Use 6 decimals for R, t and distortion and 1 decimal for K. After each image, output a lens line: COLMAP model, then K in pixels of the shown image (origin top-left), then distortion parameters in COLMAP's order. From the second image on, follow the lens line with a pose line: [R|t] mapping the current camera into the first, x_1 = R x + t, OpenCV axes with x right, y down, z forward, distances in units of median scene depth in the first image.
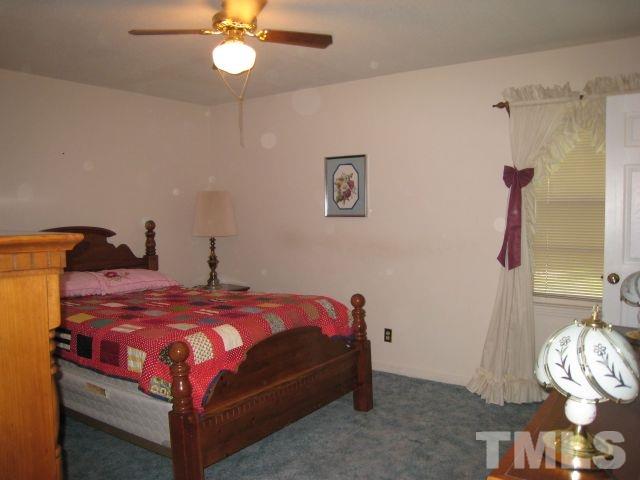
lens RADIAL K [[531.7, 0, 318.2], [0, 531.7, 238.6], [0, 0, 1]] dist [-0.149828, 0.085341]
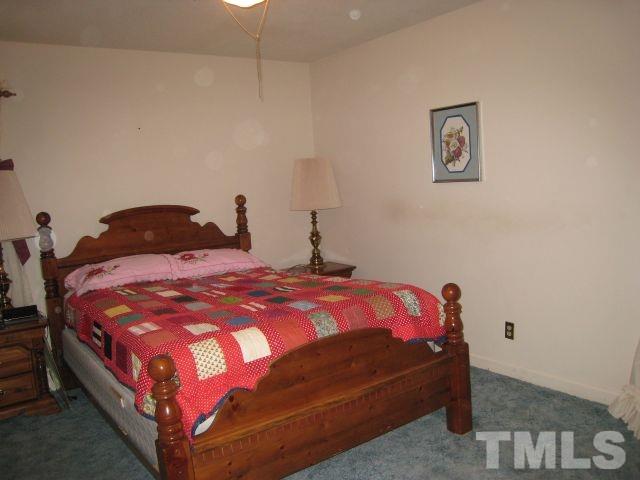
lens RADIAL K [[531.7, 0, 316.6], [0, 531.7, 239.3], [0, 0, 1]] dist [-0.149828, 0.085341]
pose [[0.945072, -0.012206, -0.326635, 0.132405], [0.033954, 0.997562, 0.060964, -0.011745], [0.325094, -0.068706, 0.943183, 0.209509]]
